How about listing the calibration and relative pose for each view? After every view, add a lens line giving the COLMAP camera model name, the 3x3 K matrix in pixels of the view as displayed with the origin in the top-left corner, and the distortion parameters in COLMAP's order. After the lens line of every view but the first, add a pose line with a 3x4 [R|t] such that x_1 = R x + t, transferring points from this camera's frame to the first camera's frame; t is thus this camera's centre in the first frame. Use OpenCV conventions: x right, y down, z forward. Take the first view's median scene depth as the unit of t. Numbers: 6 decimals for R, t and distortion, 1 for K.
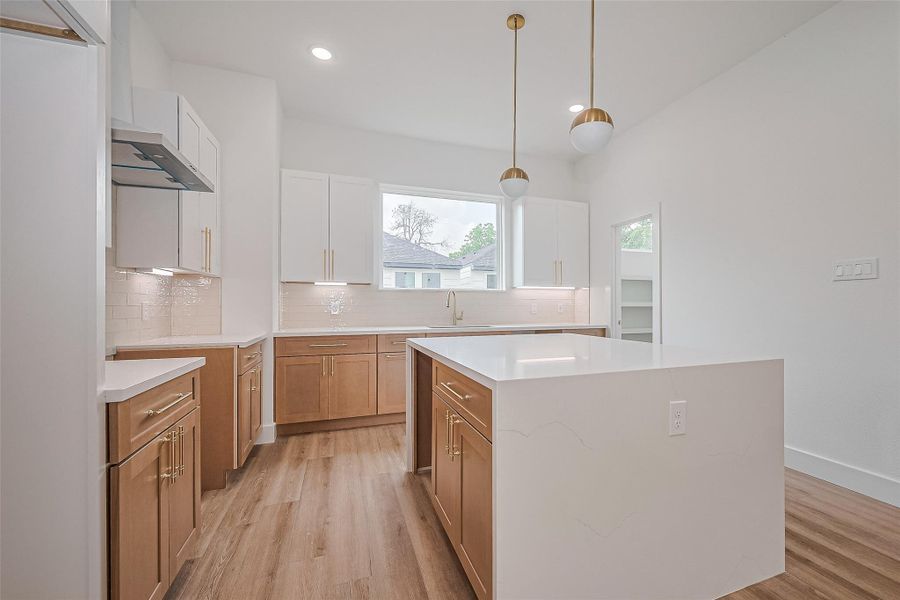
lens RADIAL K [[382.1, 0, 484.3], [0, 382.1, 306.9], [0, 0, 1]] dist [-0.000290, -0.000159]
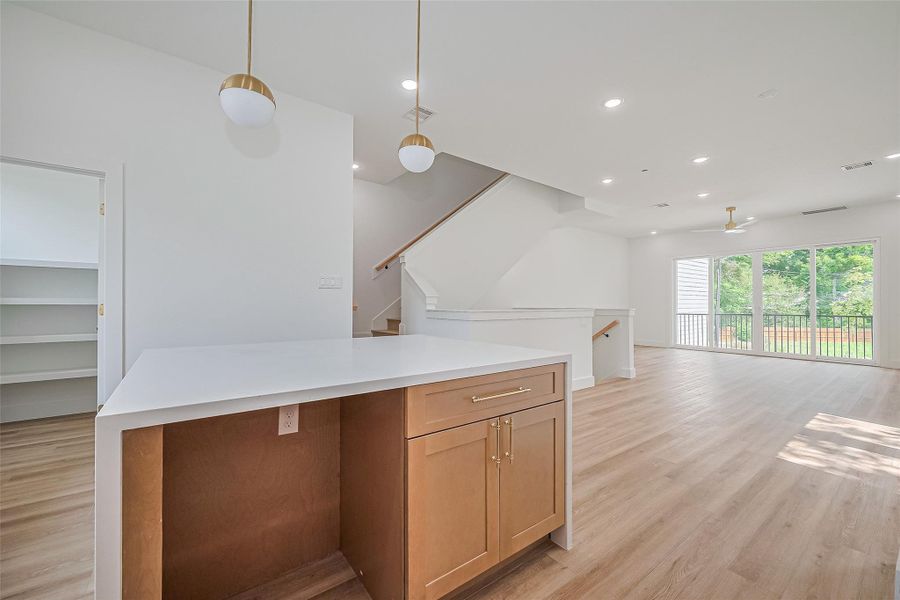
lens RADIAL K [[359.4, 0, 450.0], [0, 359.4, 300.0], [0, 0, 1]] dist [-0.000515, -0.003787]
pose [[-0.273406, 0.012216, 0.961821, -0.325645], [-0.001384, 0.999913, -0.013094, -0.003117], [-0.961898, -0.004911, -0.273365, 0.492315]]
